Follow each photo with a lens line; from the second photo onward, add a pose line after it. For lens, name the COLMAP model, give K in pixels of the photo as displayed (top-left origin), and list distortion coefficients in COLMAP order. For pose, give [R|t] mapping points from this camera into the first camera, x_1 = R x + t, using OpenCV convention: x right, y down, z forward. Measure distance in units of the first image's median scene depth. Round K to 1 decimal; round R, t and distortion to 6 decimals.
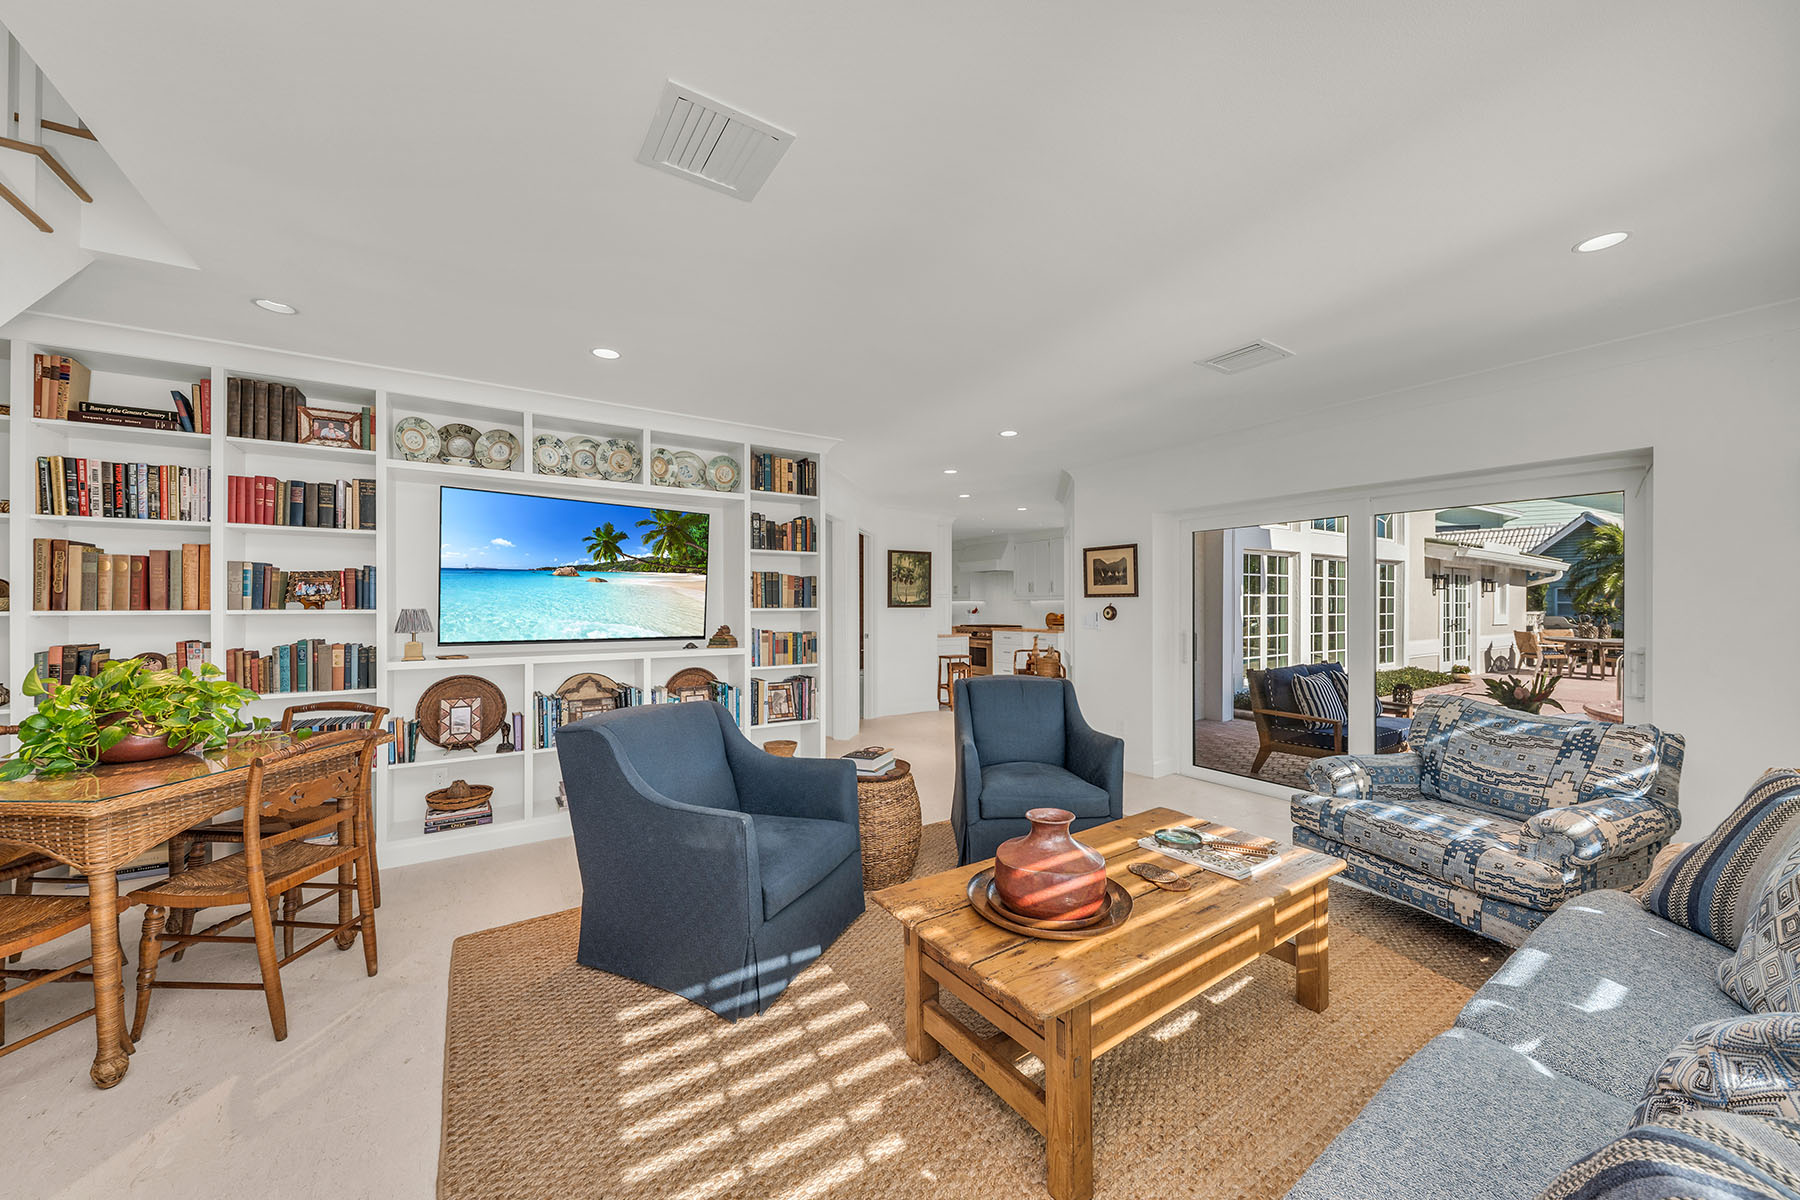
lens RADIAL K [[669.7, 0, 901.7], [0, 669.7, 605.8], [0, 0, 1]] dist [0.010623, -0.006545]
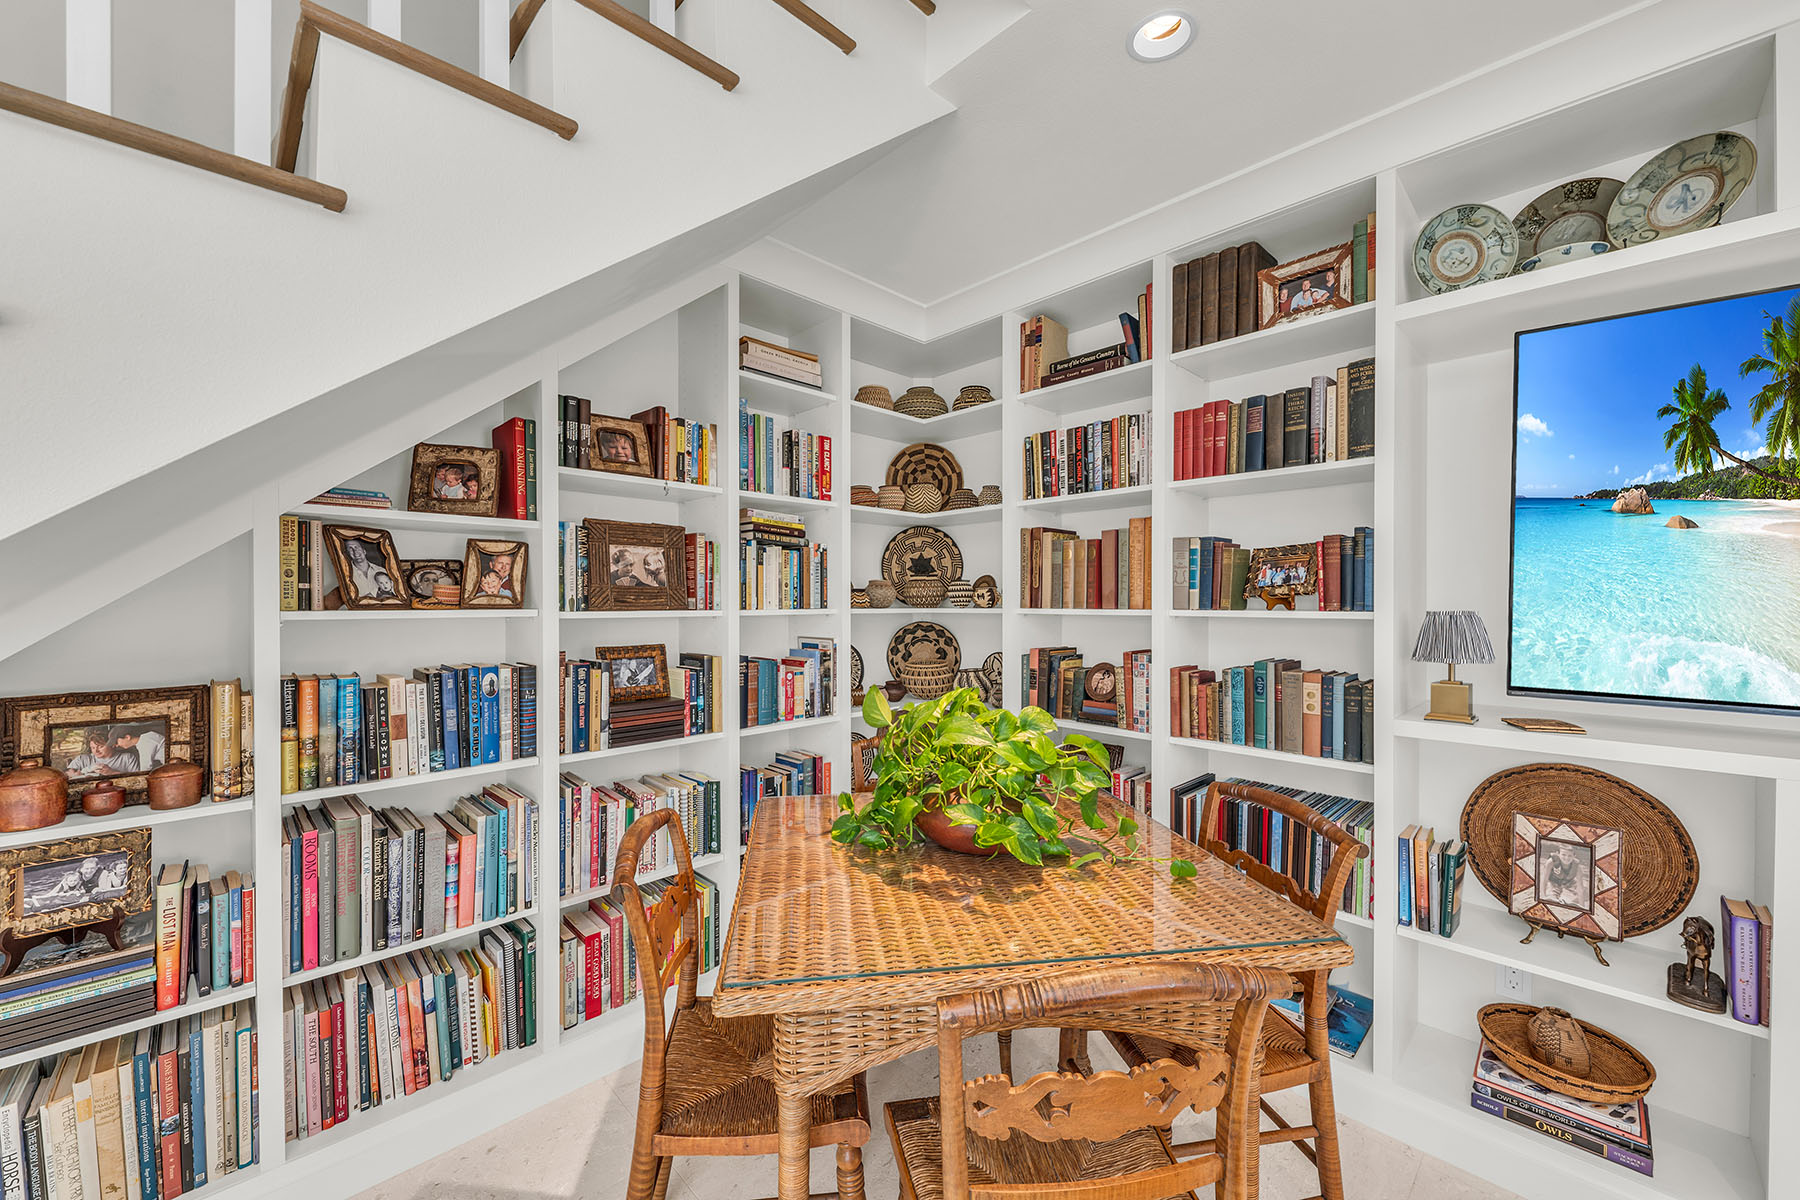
lens RADIAL K [[697.9, 0, 905.9], [0, 697.9, 604.5], [0, 0, 1]] dist [0.012300, -0.007869]
pose [[0.225652, 0.003040, -0.974203, -0.352774], [-0.004343, 0.999988, 0.002115, 0.000874], [0.974198, 0.003754, 0.225663, 0.545874]]
